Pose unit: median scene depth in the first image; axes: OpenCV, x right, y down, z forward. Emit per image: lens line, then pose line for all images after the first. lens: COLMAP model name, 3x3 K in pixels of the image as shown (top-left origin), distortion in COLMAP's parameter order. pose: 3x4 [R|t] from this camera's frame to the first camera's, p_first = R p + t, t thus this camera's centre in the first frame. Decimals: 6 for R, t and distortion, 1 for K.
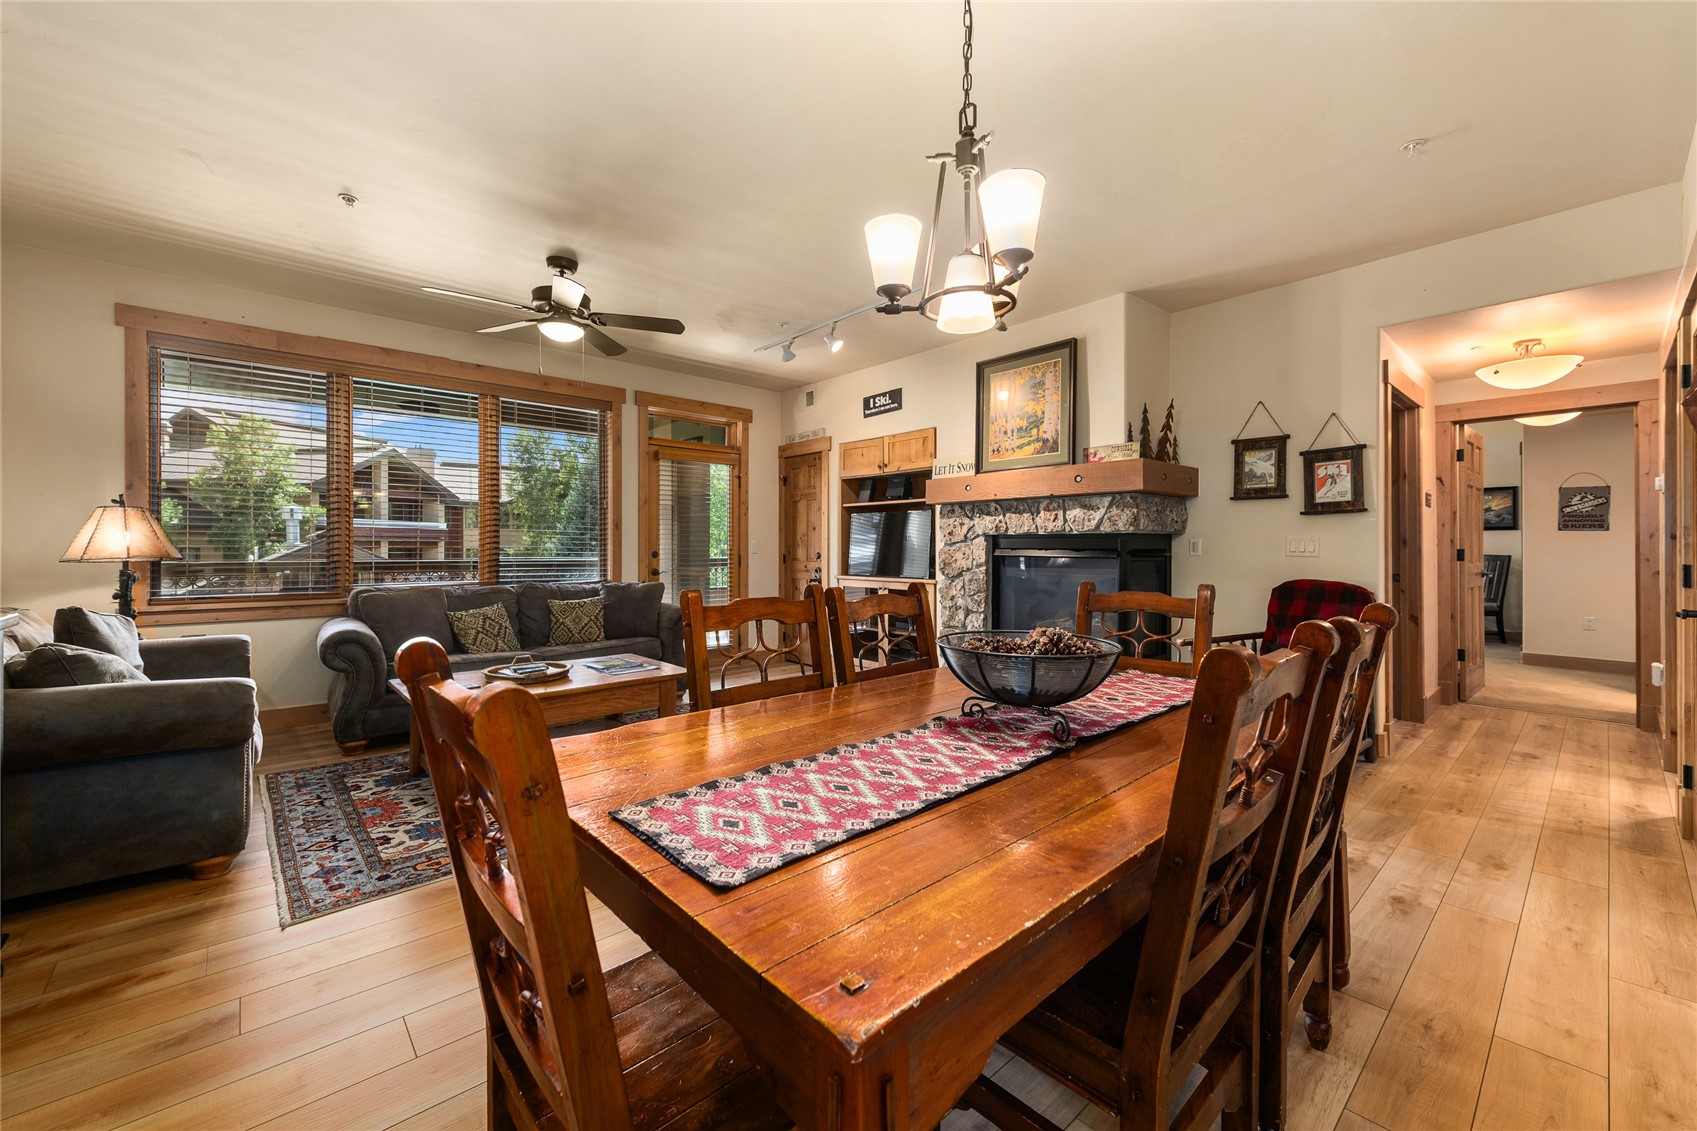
lens RADIAL K [[673.6, 0, 851.0], [0, 673.6, 550.2], [0, 0, 1]] dist [0.014329, -0.005032]
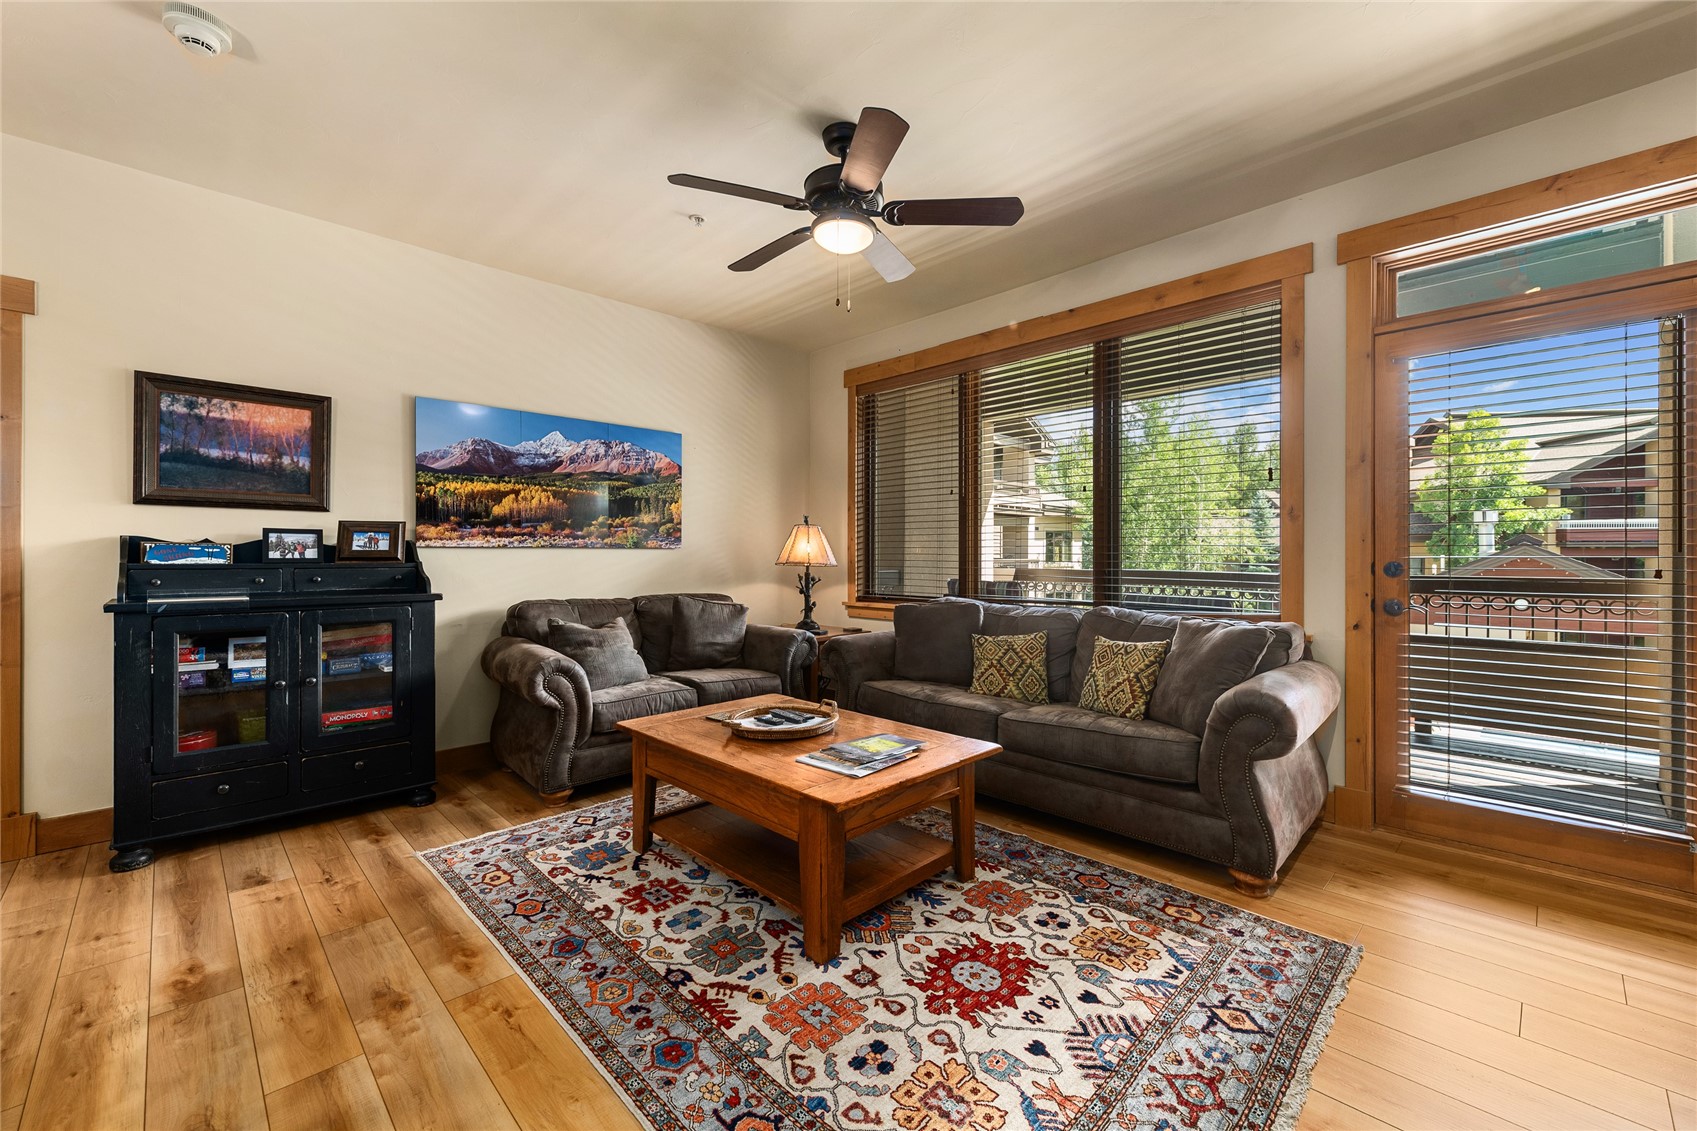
lens RADIAL K [[690.2, 0, 848.2], [0, 690.2, 555.7], [0, 0, 1]] dist [0.015335, -0.007010]
pose [[0.040555, -0.001354, -0.999176, 0.221505], [-0.003318, 0.999993, -0.001490, -0.001208], [0.999172, 0.003375, 0.040550, 0.800287]]
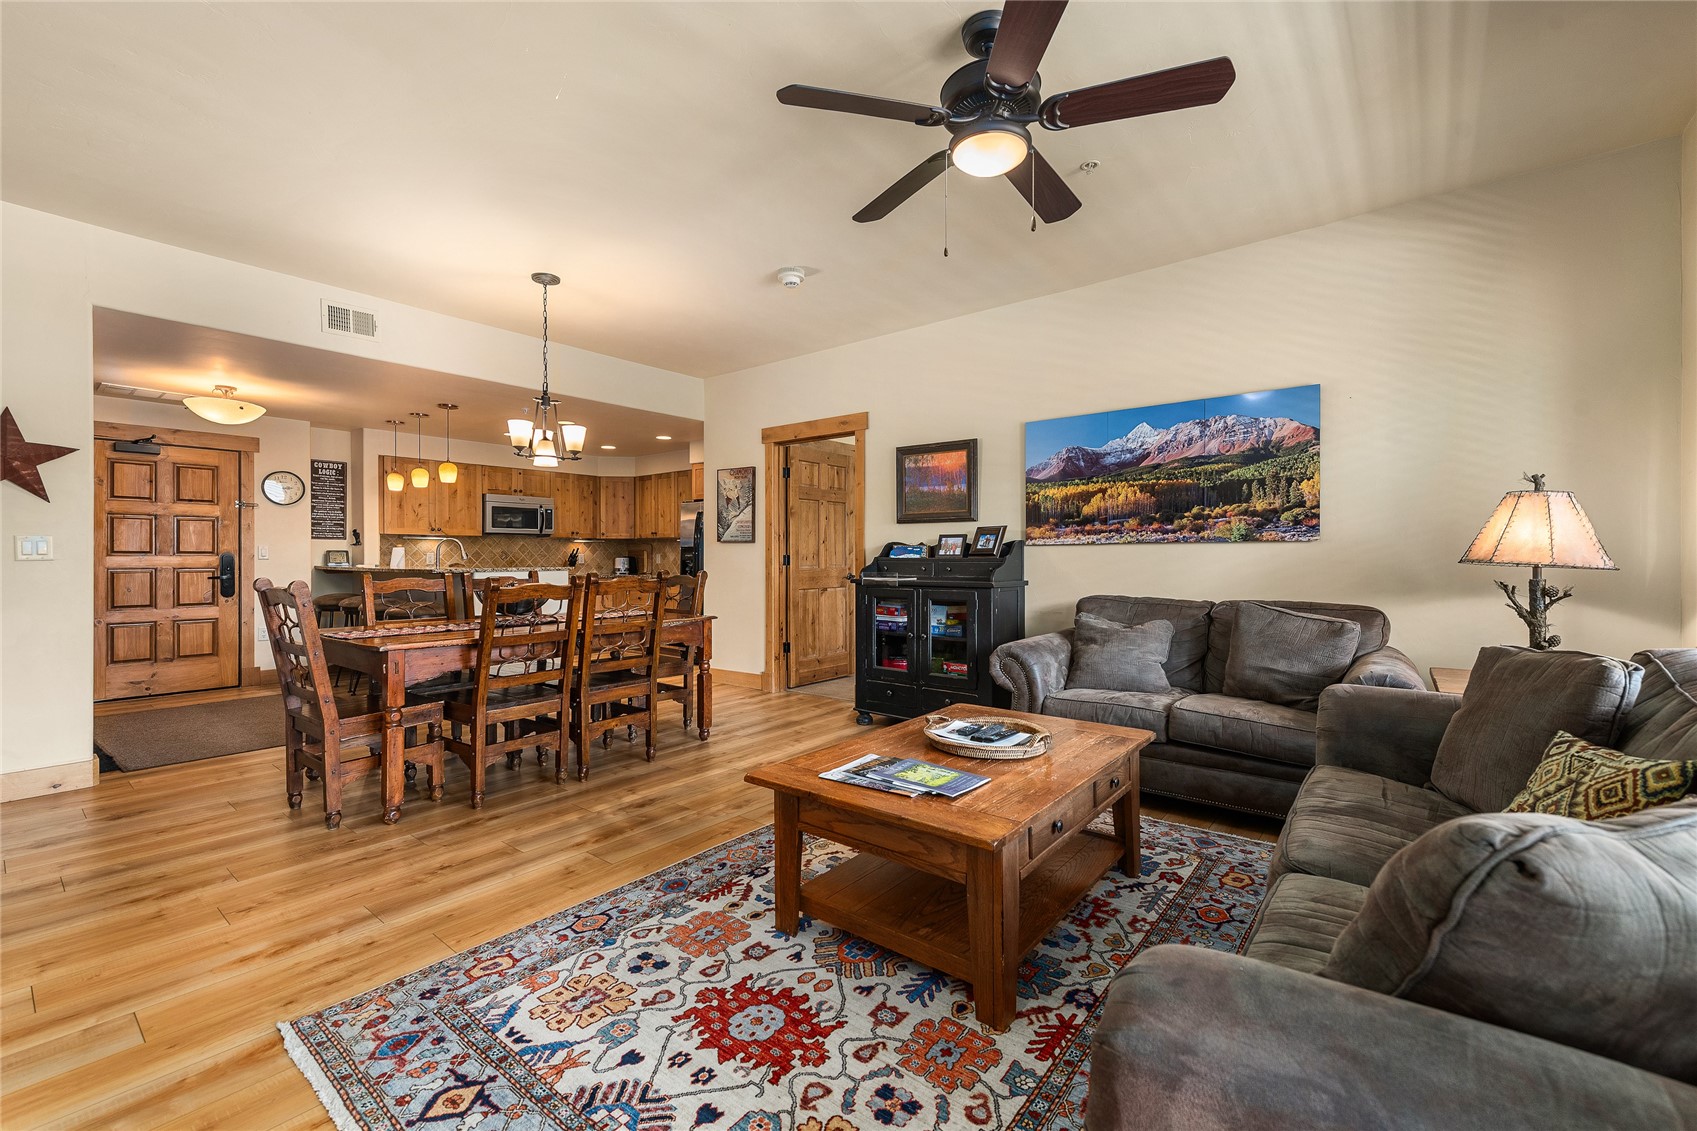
lens RADIAL K [[705.0, 0, 843.8], [0, 705.0, 556.9], [0, 0, 1]] dist [0.018357, -0.007543]
pose [[-0.988506, 0.000050, -0.151183, -0.182038], [-0.000377, 0.999996, 0.002794, 0.002909], [0.151182, 0.002819, -0.988502, 1.274303]]
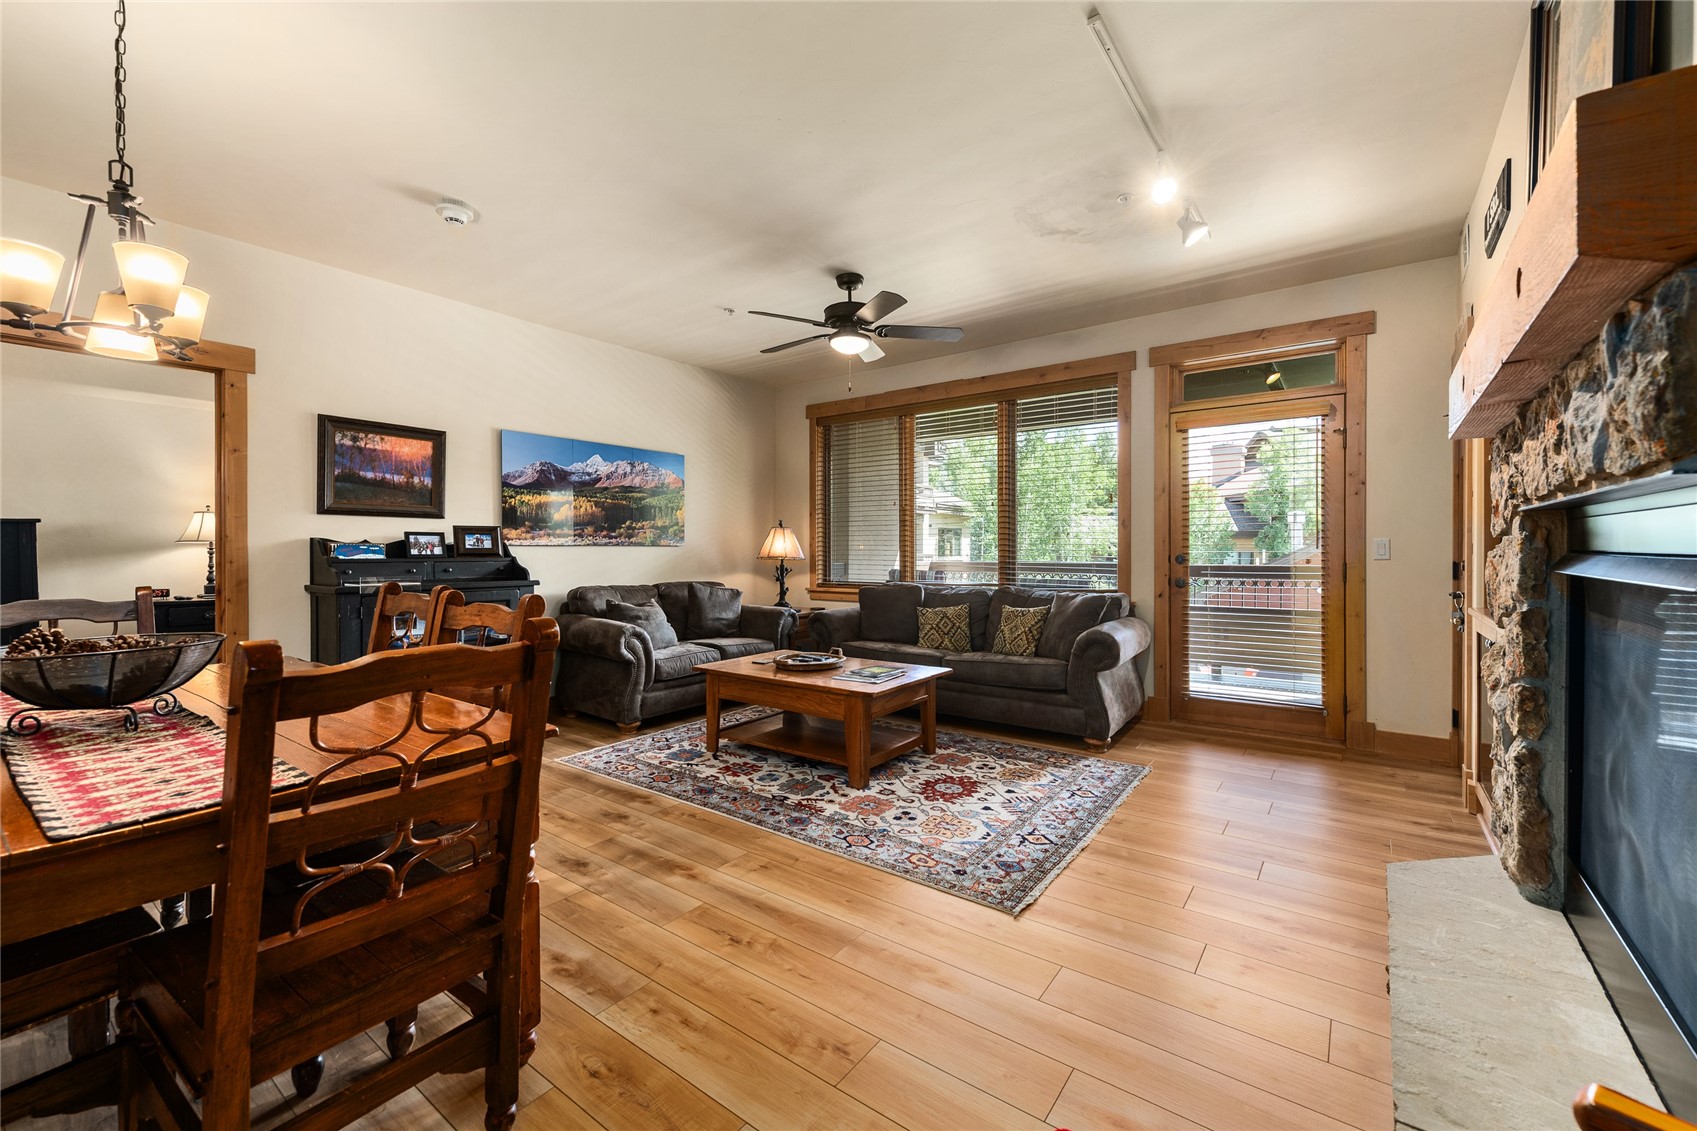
lens RADIAL K [[688.5, 0, 844.2], [0, 688.5, 552.4], [0, 0, 1]] dist [0.018183, -0.007277]
pose [[0.190024, 0.001026, -0.981779, 0.510733], [-0.001326, 0.999999, 0.000789, -0.001718], [0.981779, 0.001152, 0.190025, 0.644560]]
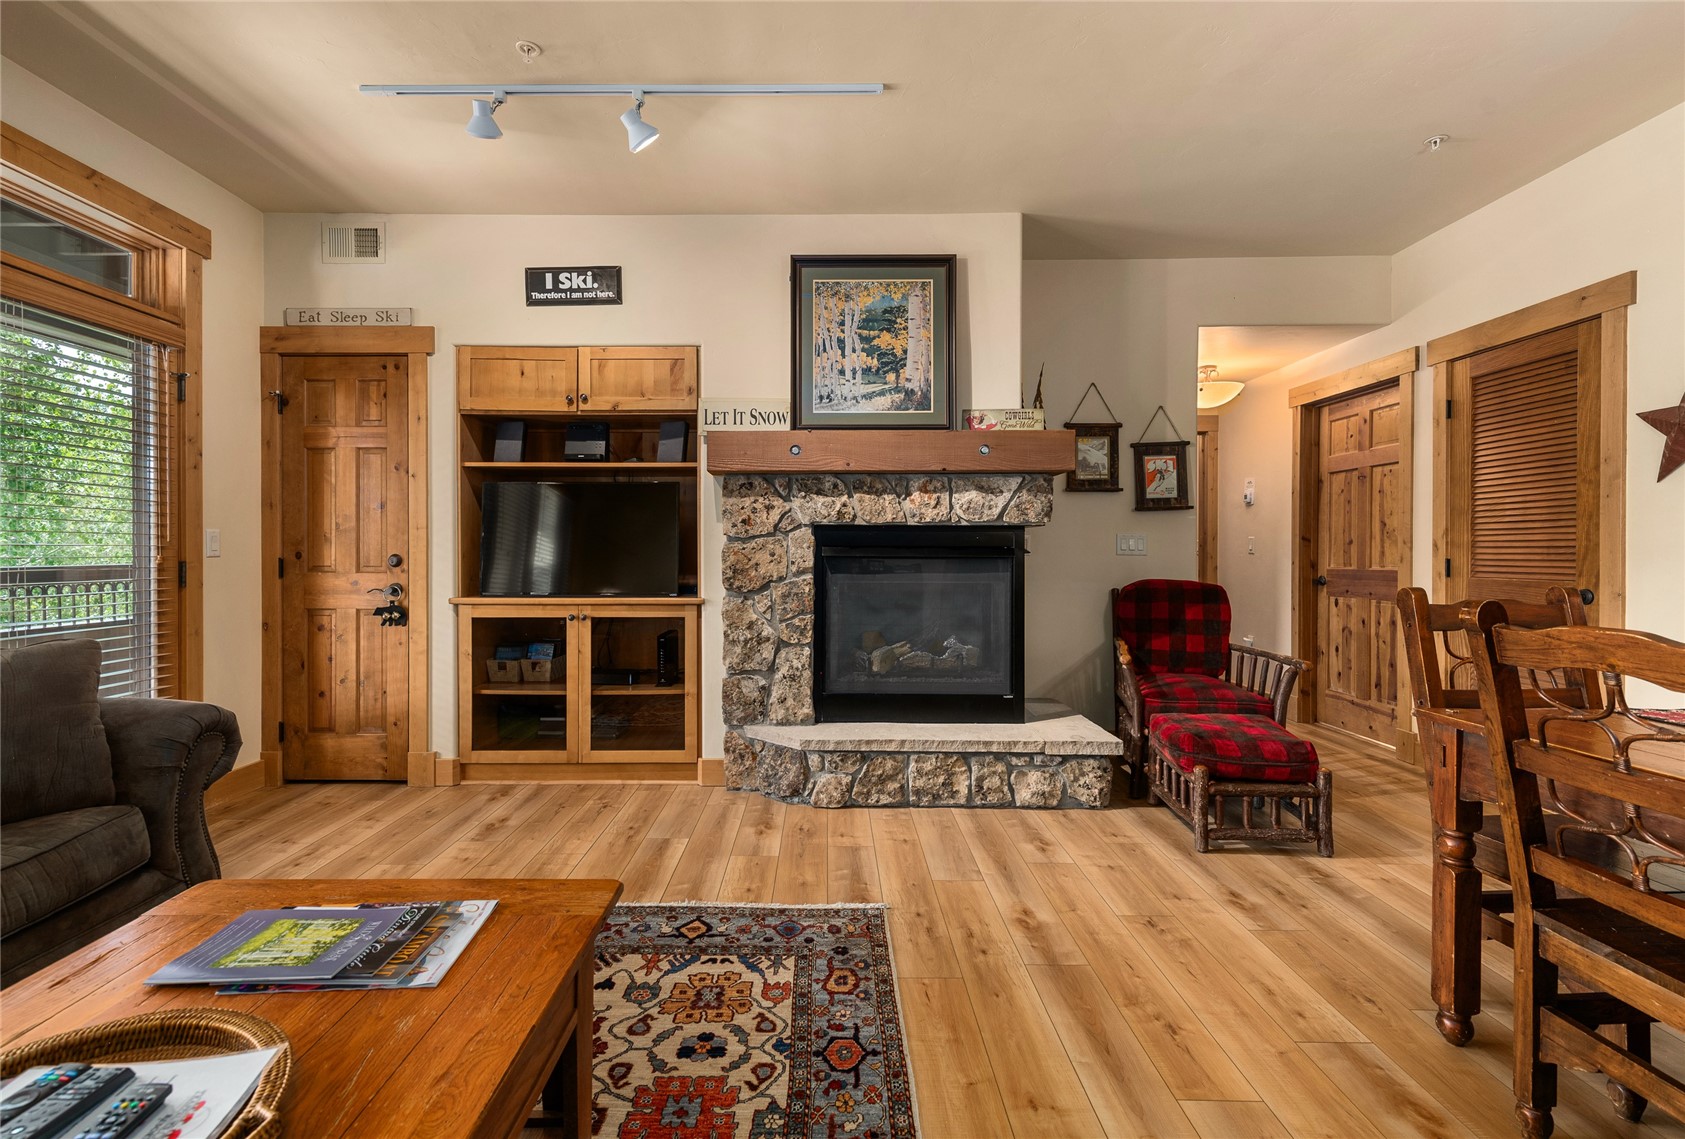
lens RADIAL K [[786.8, 0, 821.9], [0, 786.8, 557.1], [0, 0, 1]] dist [0.013784, -0.001059]
pose [[0.673116, -0.005818, 0.739514, -0.381123], [0.001953, 0.999980, 0.006089, 0.004084], [-0.739535, -0.002654, 0.673113, 0.517434]]
